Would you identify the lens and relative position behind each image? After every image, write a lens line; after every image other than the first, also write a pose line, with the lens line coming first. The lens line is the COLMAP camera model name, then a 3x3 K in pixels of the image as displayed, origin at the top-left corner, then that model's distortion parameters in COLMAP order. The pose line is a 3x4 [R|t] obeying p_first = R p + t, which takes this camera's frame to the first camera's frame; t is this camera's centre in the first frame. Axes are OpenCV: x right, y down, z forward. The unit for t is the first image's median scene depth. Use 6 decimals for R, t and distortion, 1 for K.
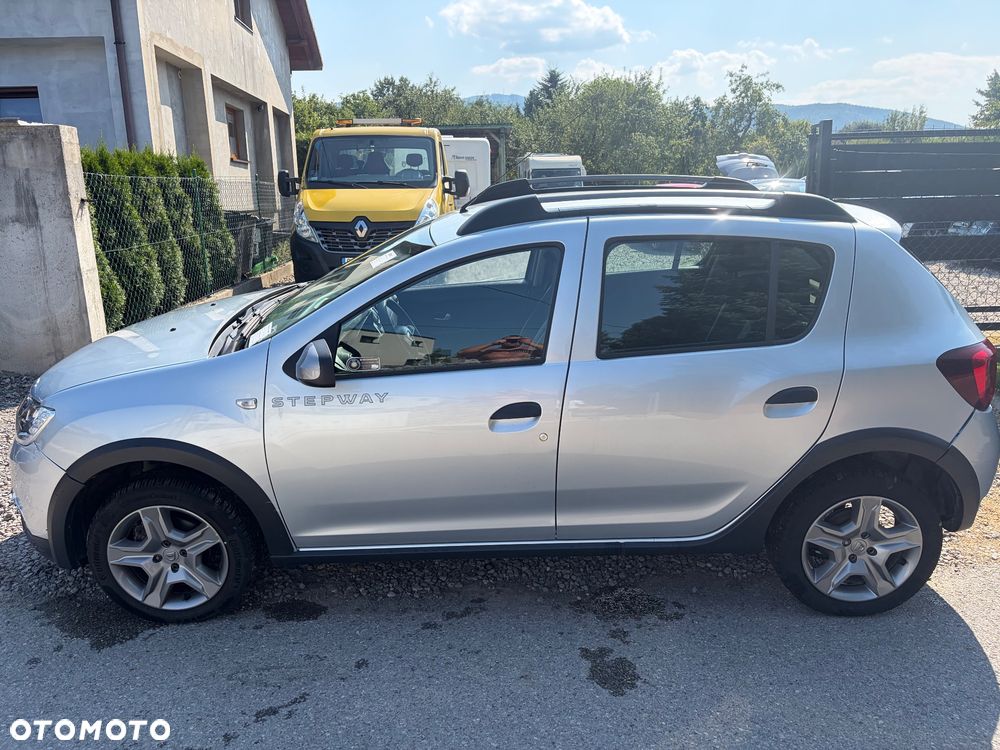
lens RADIAL K [[756.2, 0, 500.2], [0, 756.2, 369.0], [0, 0, 1]] dist [0.065642, -0.077858]
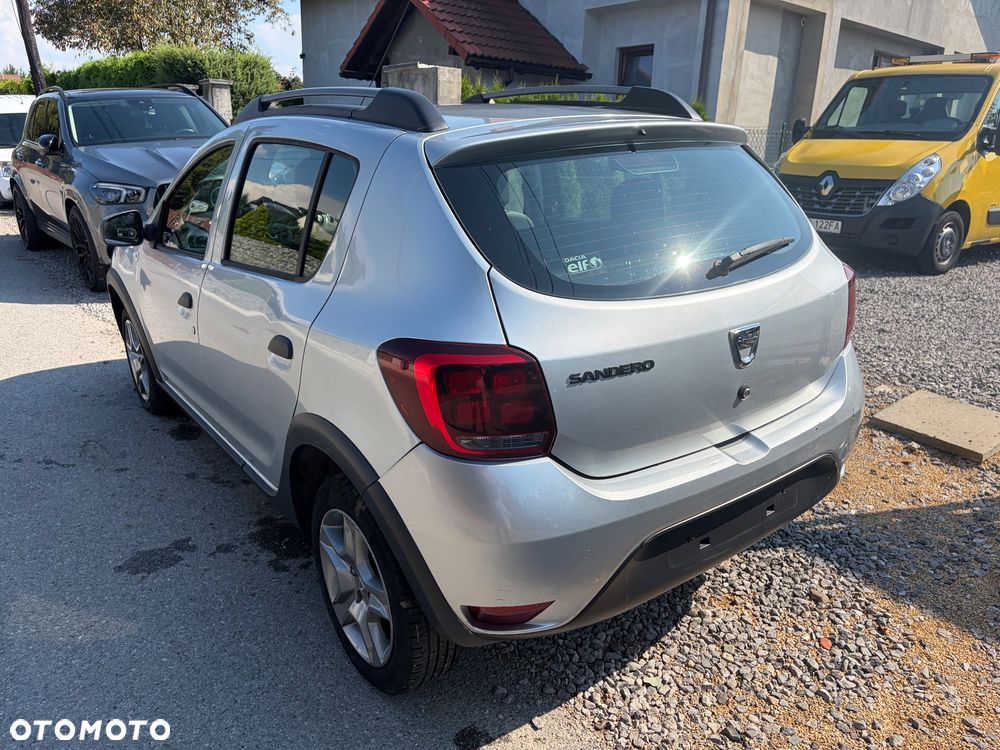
lens RADIAL K [[754.6, 0, 506.5], [0, 754.6, 380.7], [0, 0, 1]] dist [0.068971, -0.078559]
pose [[0.592067, 0.270898, -0.758994, 0.920134], [-0.228009, 0.959637, 0.164649, -0.092752], [0.772961, 0.075574, 0.629936, 0.555570]]
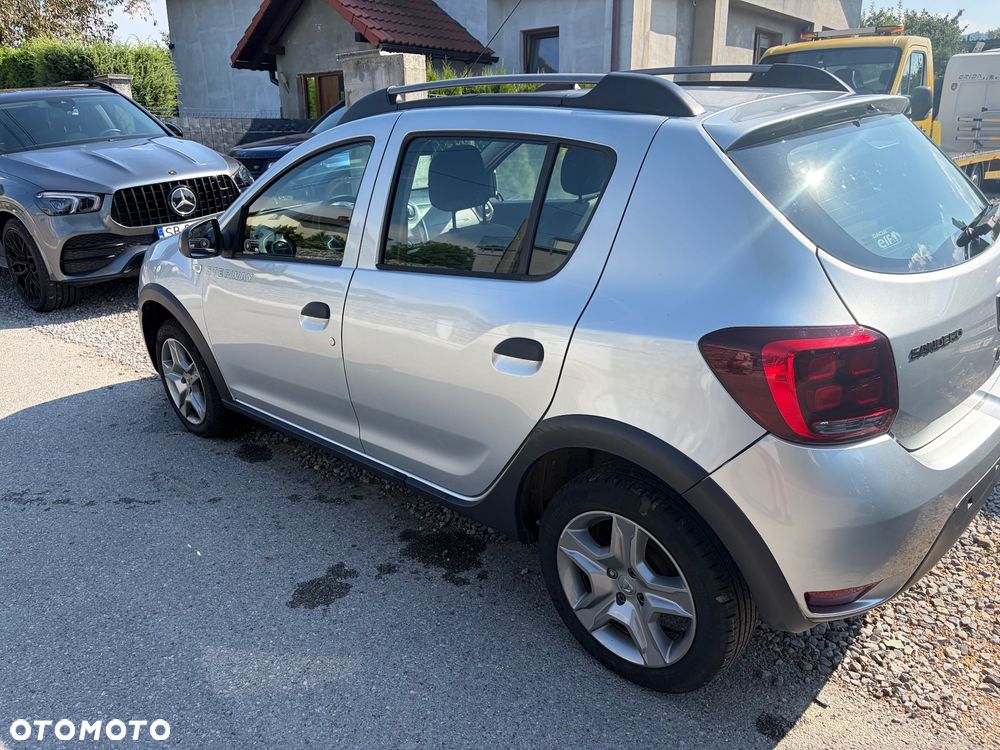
lens RADIAL K [[756.2, 0, 500.2], [0, 756.2, 369.0], [0, 0, 1]] dist [0.065642, -0.077858]
pose [[0.719772, 0.214425, -0.660265, 0.708006], [-0.163547, 0.976708, 0.138906, -0.037789], [0.674671, 0.008004, 0.738075, 0.348437]]
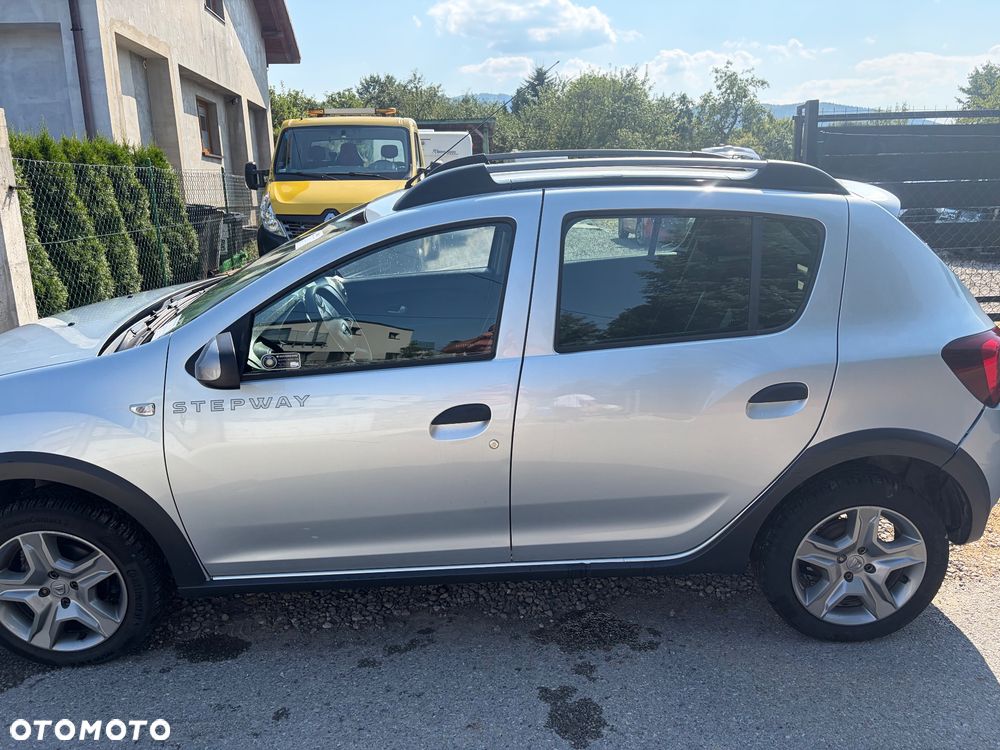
lens RADIAL K [[754.3, 0, 514.8], [0, 754.3, 371.5], [0, 0, 1]] dist [0.065908, -0.075567]
pose [[0.999491, -0.010155, 0.030230, 0.045953], [0.010049, 0.999943, 0.003684, 0.003749], [-0.030265, -0.003378, 0.999536, 0.117476]]
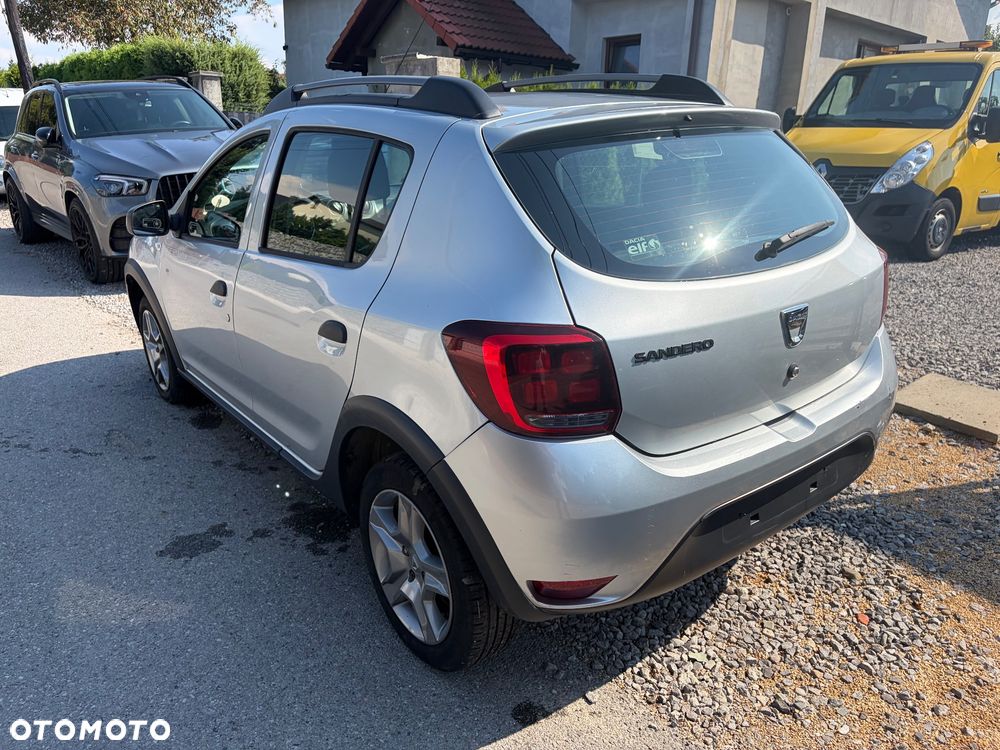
lens RADIAL K [[753.8, 0, 492.3], [0, 753.8, 374.0], [0, 0, 1]] dist [0.071521, -0.081968]
pose [[0.600637, 0.267769, -0.753349, 0.895683], [-0.221292, 0.961116, 0.165183, -0.074131], [0.768287, 0.067495, 0.636537, 0.503287]]
